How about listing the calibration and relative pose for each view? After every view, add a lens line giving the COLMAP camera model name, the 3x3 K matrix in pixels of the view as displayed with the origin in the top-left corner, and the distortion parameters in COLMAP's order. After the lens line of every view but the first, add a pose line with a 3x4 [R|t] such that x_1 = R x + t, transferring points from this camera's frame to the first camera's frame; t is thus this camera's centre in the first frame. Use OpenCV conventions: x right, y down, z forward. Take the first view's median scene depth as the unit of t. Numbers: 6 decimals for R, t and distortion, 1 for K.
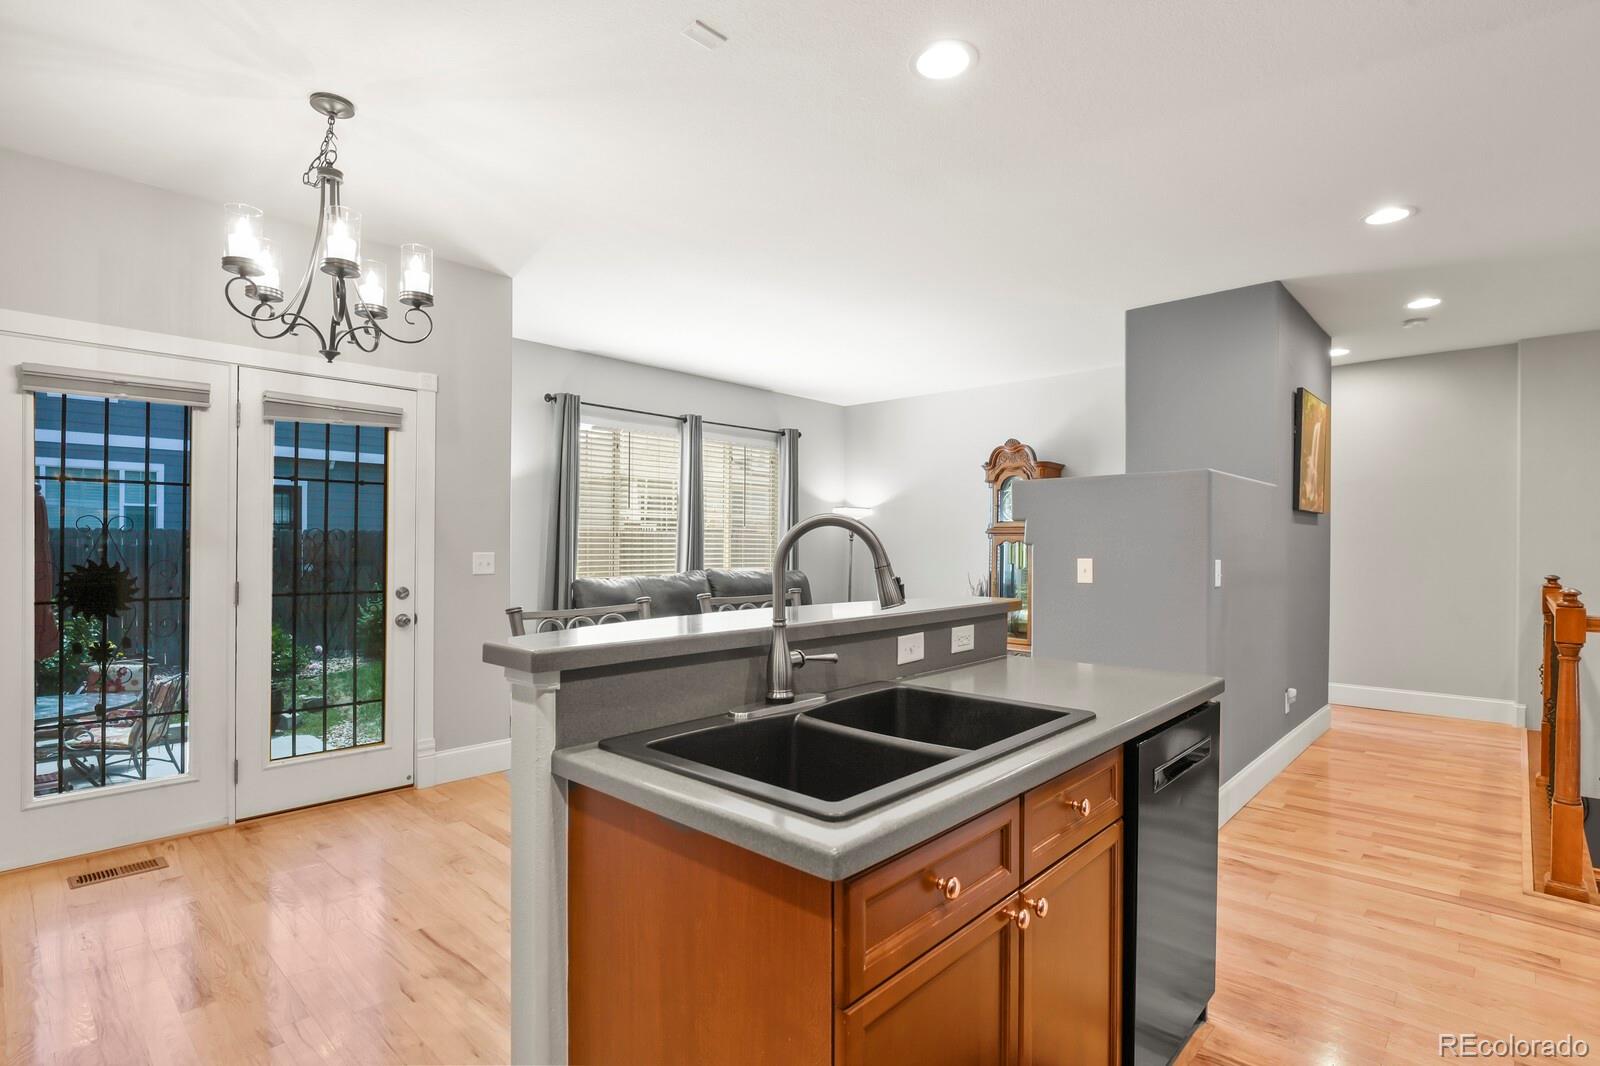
lens RADIAL K [[779.8, 0, 807.7], [0, 779.8, 547.5], [0, 0, 1]] dist [-0.003255, -0.007651]
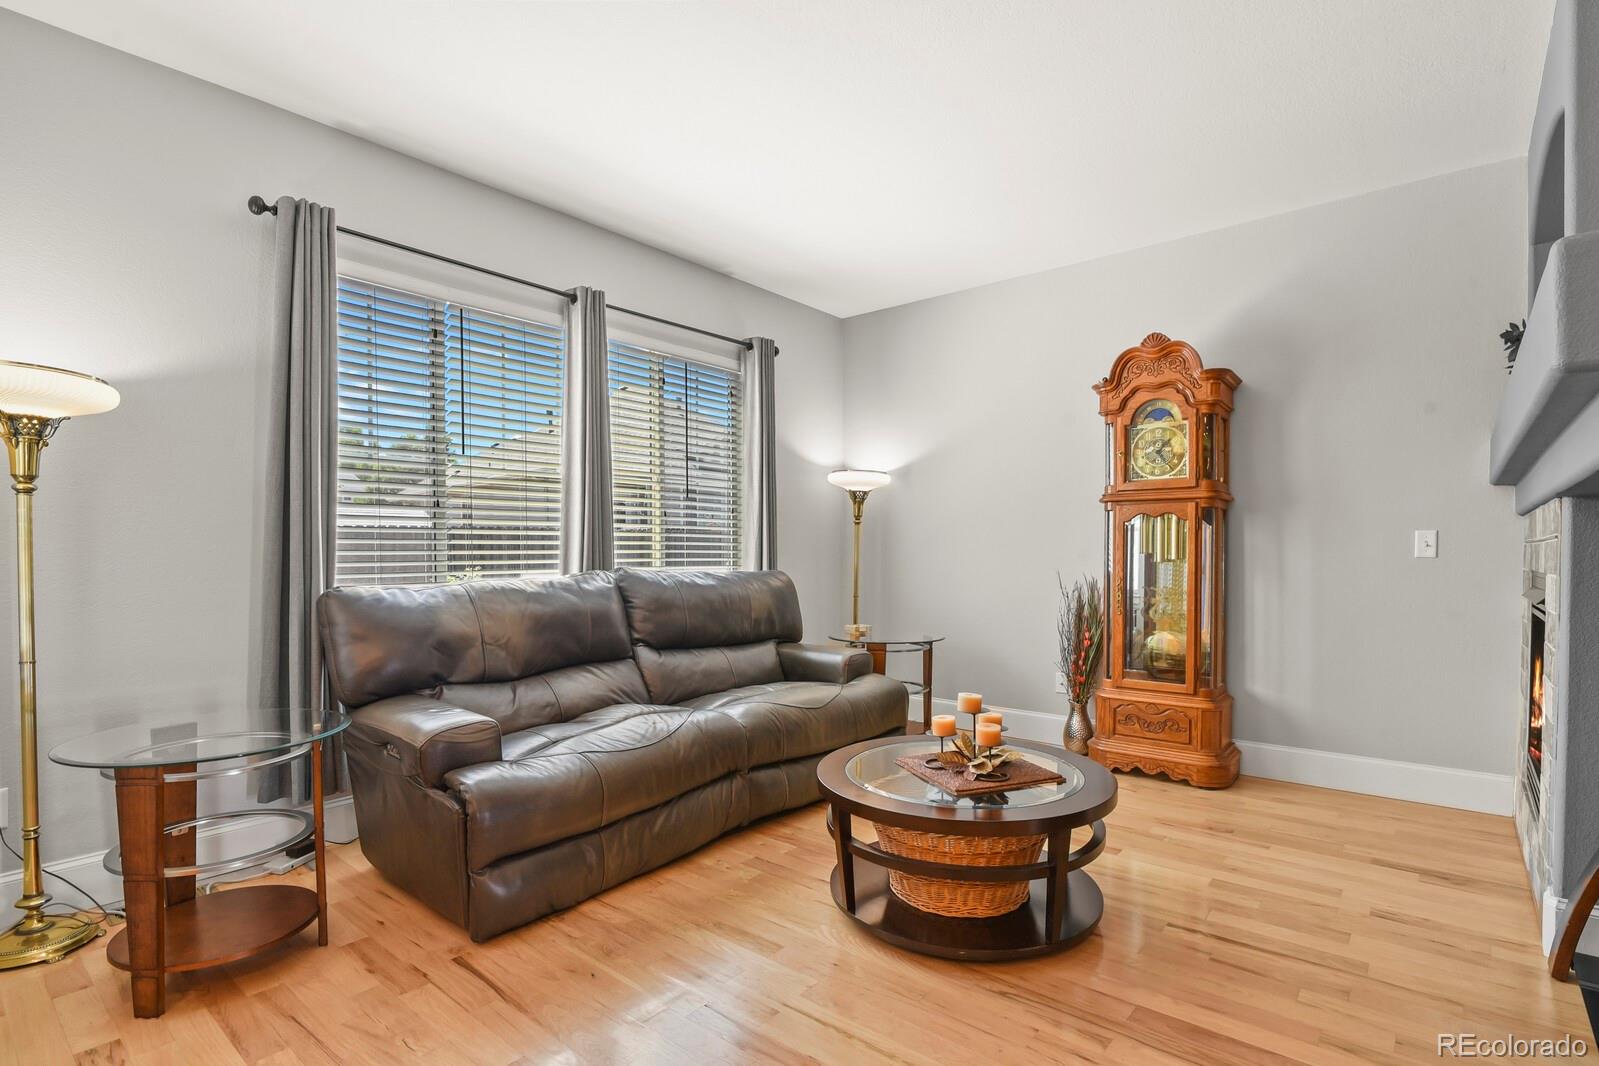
lens RADIAL K [[779.3, 0, 807.2], [0, 779.3, 547.5], [0, 0, 1]] dist [-0.003255, -0.007651]
pose [[0.998589, -0.010069, 0.052148, -0.022499], [0.010590, 0.999897, -0.009717, 0.019531], [-0.052044, 0.010255, 0.998592, 0.437582]]
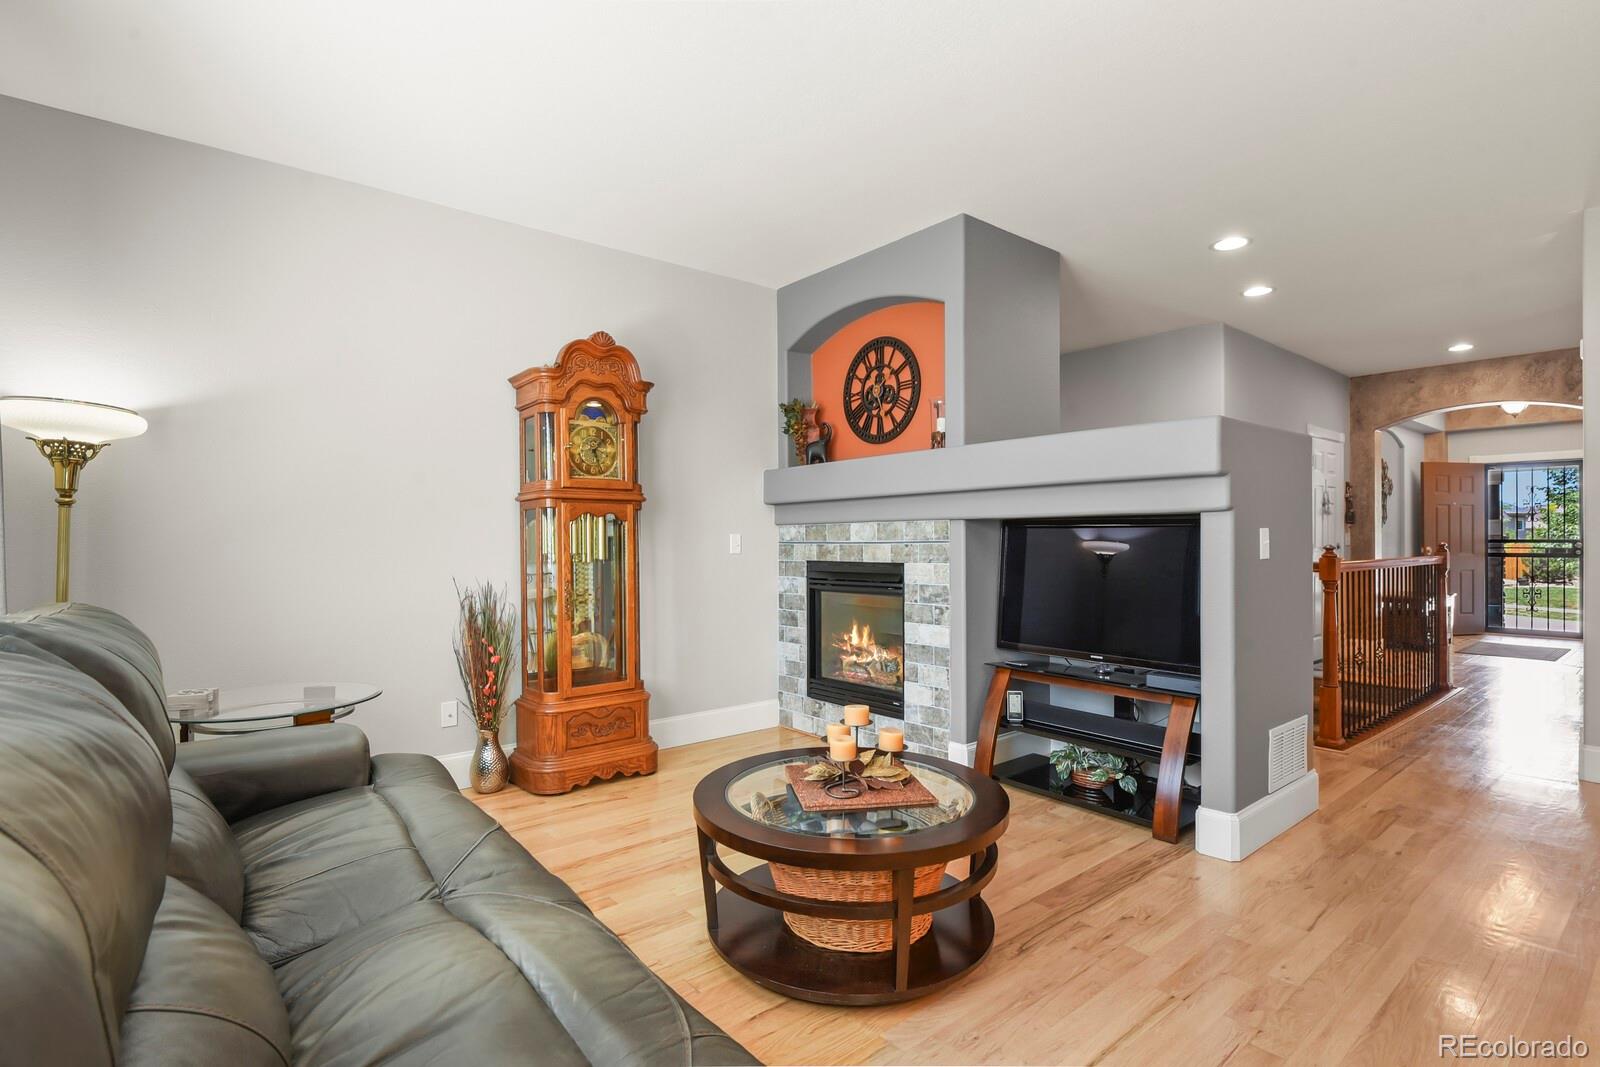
lens RADIAL K [[778.7, 0, 800.0], [0, 778.7, 533.5], [0, 0, 1]] dist [-0.002771, -0.000918]
pose [[0.136113, -0.001672, 0.990692, -0.270801], [0.009597, 0.999954, 0.000369, 0.007565], [-0.990647, 0.009458, 0.136123, 0.768097]]
